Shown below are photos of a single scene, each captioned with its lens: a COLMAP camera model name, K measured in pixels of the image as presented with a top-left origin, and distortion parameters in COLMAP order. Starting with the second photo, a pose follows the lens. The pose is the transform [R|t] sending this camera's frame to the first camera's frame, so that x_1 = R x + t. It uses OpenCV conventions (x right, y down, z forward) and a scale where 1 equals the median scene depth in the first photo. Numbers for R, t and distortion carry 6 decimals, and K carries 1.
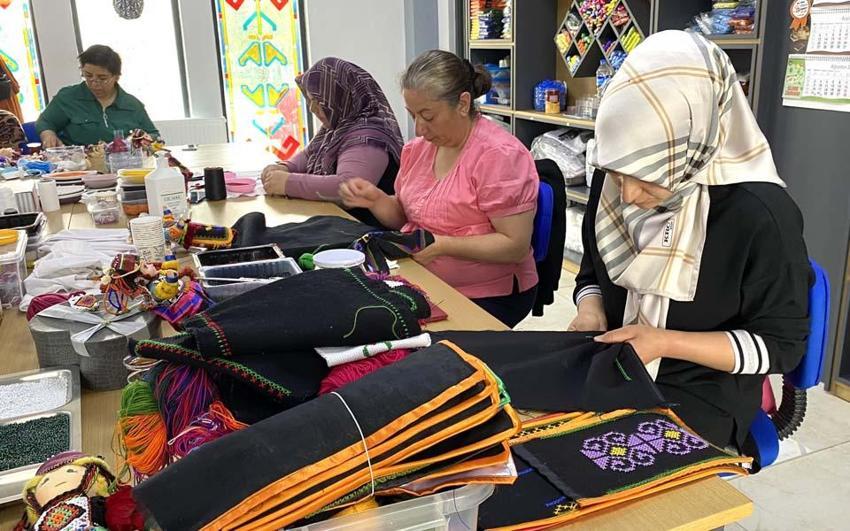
lens RADIAL K [[730.9, 0, 467.4], [0, 730.9, 262.9], [0, 0, 1]] dist [0.083198, -0.098213]
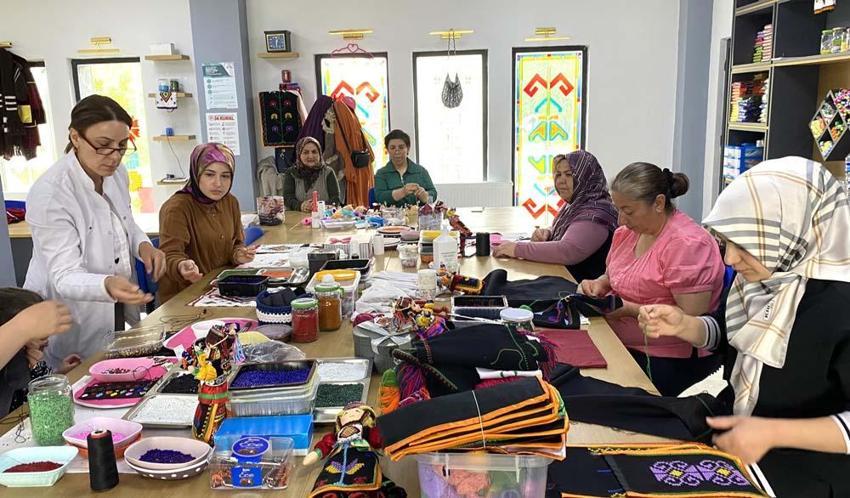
lens RADIAL K [[683.0, 0, 425.0], [0, 683.0, 249.0], [0, 0, 1]] dist [0.009935, -0.000767]
pose [[0.892865, 0.082779, -0.442651, 0.186018], [-0.115282, 0.992221, -0.046982, -0.037461], [0.435319, 0.092978, 0.895462, -0.274841]]
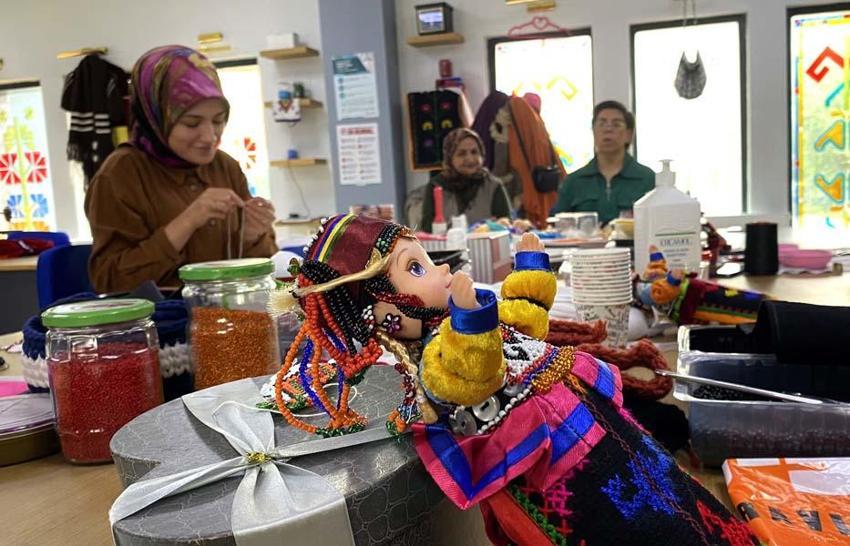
lens RADIAL K [[769.0, 0, 498.2], [0, 769.0, 276.0], [0, 0, 1]] dist [0.046645, -0.147683]
pose [[0.781141, 0.039646, -0.623095, -0.177198], [-0.142819, 0.982868, -0.116507, 0.025946], [0.607801, 0.179998, 0.773420, 0.586524]]
